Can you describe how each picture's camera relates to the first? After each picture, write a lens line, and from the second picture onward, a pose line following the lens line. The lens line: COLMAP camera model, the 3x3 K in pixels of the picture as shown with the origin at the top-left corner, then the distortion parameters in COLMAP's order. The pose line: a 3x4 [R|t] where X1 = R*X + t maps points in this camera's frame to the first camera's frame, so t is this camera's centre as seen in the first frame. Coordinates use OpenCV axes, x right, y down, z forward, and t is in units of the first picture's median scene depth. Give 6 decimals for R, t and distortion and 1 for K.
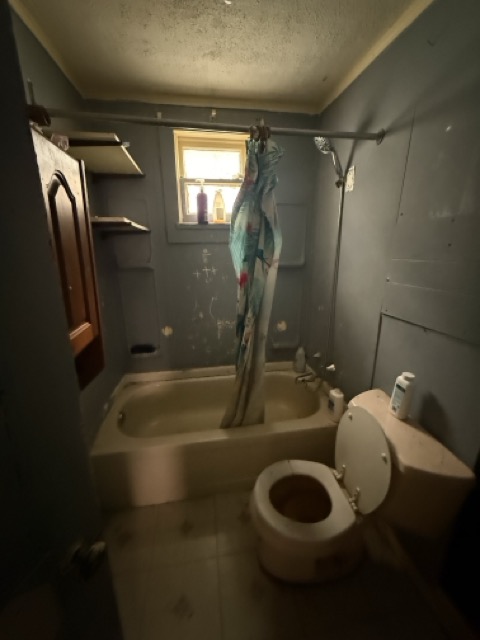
lens RADIAL K [[254.3, 0, 240.0], [0, 254.3, 320.0], [0, 0, 1]] dist [-0.003021, -0.000423]
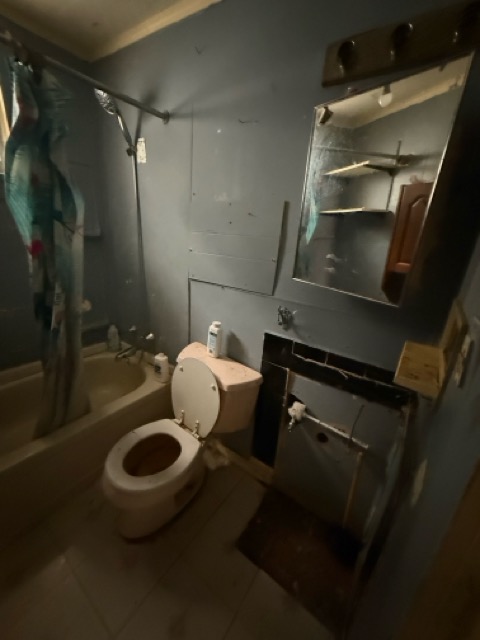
lens RADIAL K [[254.3, 0, 240.0], [0, 254.3, 320.0], [0, 0, 1]] dist [-0.003021, -0.000423]
pose [[0.702850, -0.176219, 0.689165, -0.131161], [0.118785, 0.984301, 0.130540, 0.036691], [-0.701350, -0.009887, 0.712749, -0.017276]]
